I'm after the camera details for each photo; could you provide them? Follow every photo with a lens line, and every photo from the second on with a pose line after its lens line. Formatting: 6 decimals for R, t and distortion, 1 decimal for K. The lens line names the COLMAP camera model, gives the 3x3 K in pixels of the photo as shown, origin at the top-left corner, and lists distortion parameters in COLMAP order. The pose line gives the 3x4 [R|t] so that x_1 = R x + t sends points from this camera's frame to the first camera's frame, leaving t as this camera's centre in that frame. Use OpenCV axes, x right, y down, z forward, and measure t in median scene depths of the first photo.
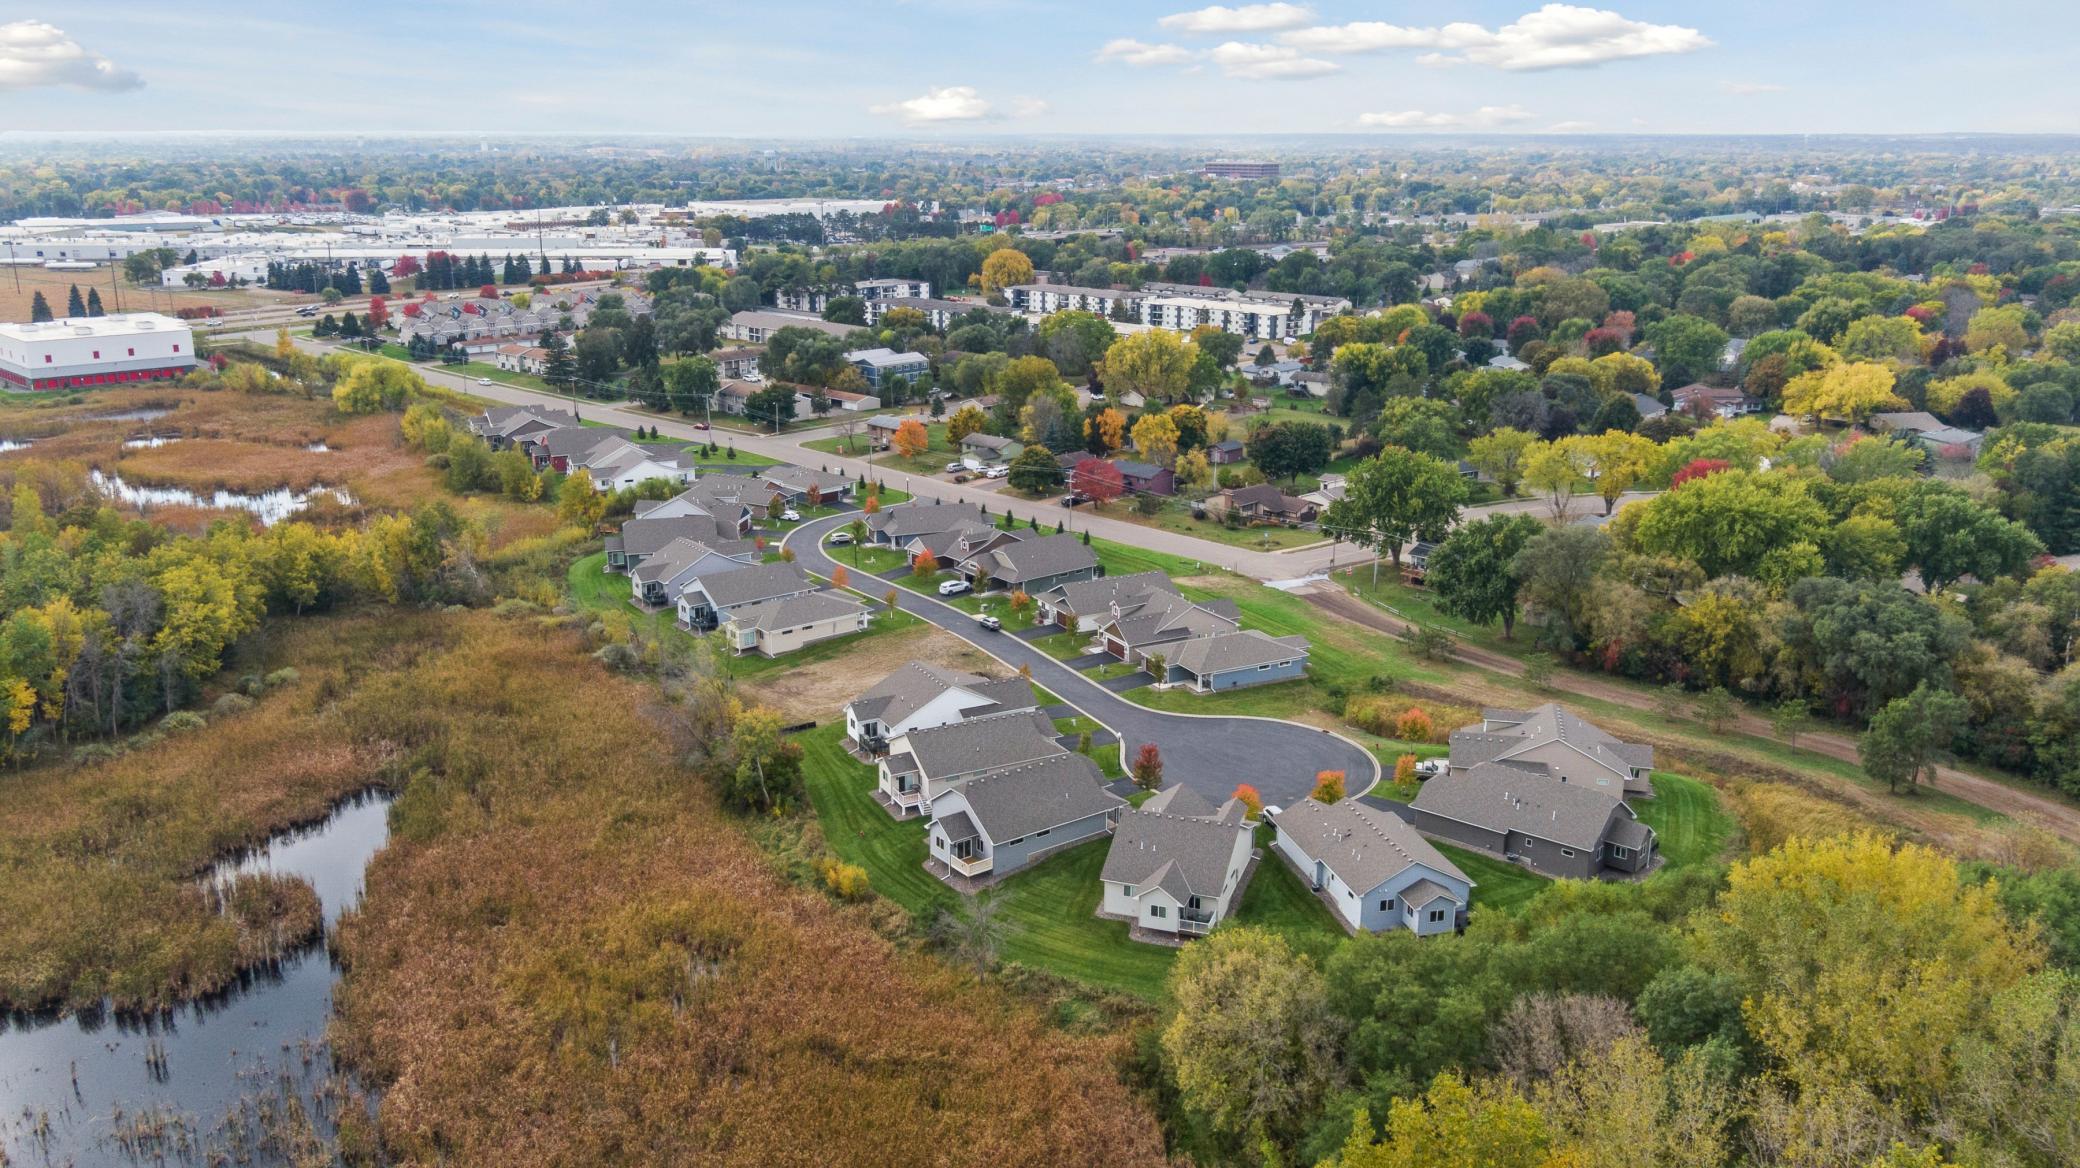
lens RADIAL K [[1627.9, 0, 1041.5], [0, 1627.9, 577.5], [0, 0, 1]] dist [0.035341, -0.054047]
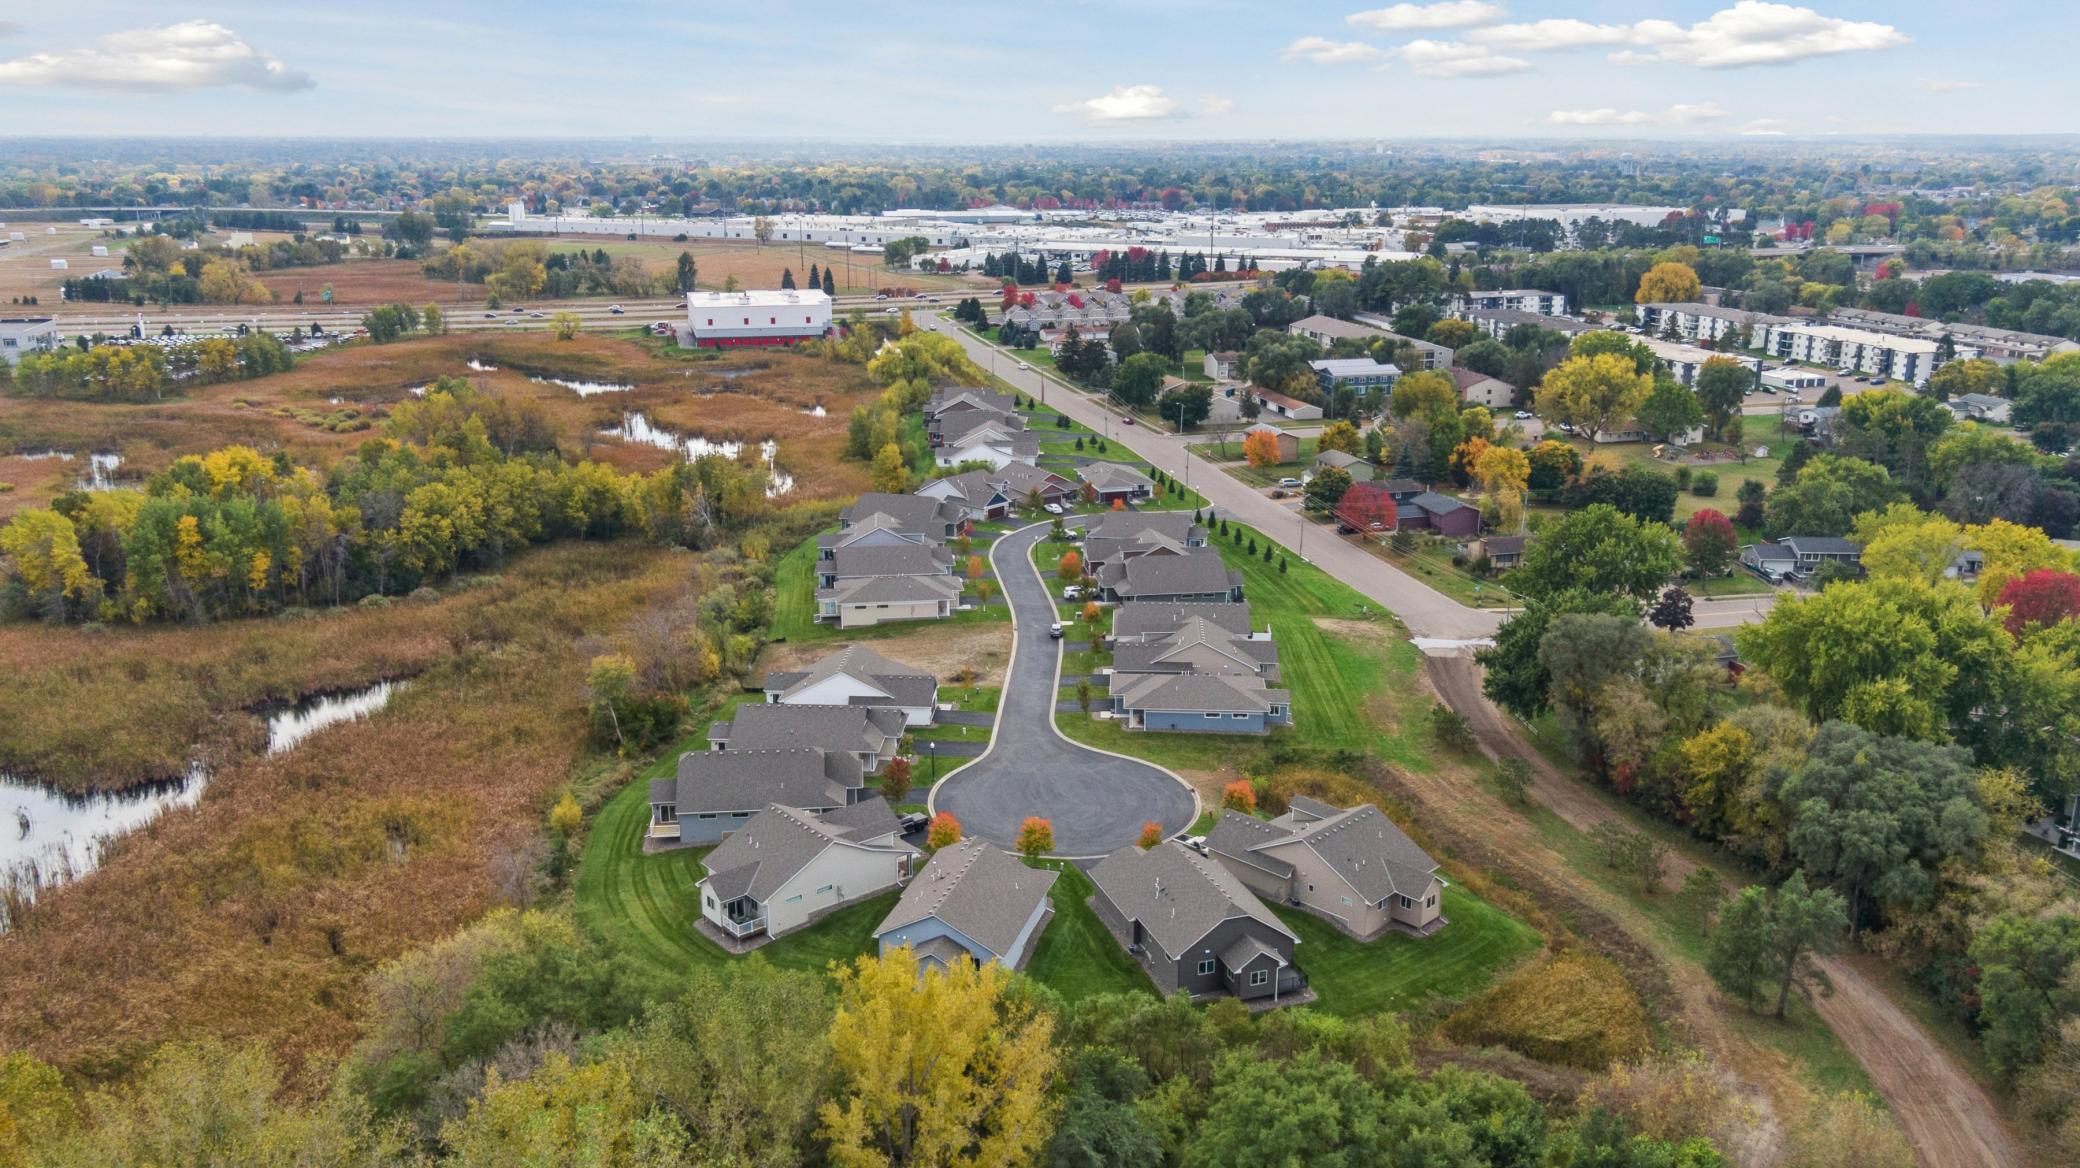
lens RADIAL K [[1627.9, 0, 1041.5], [0, 1627.9, 577.5], [0, 0, 1]] dist [0.035341, -0.054047]
pose [[0.850966, 0.135565, -0.507425, 0.172503], [-0.136284, 0.990018, 0.035943, -0.014375], [0.507232, 0.038567, 0.860946, 0.051041]]
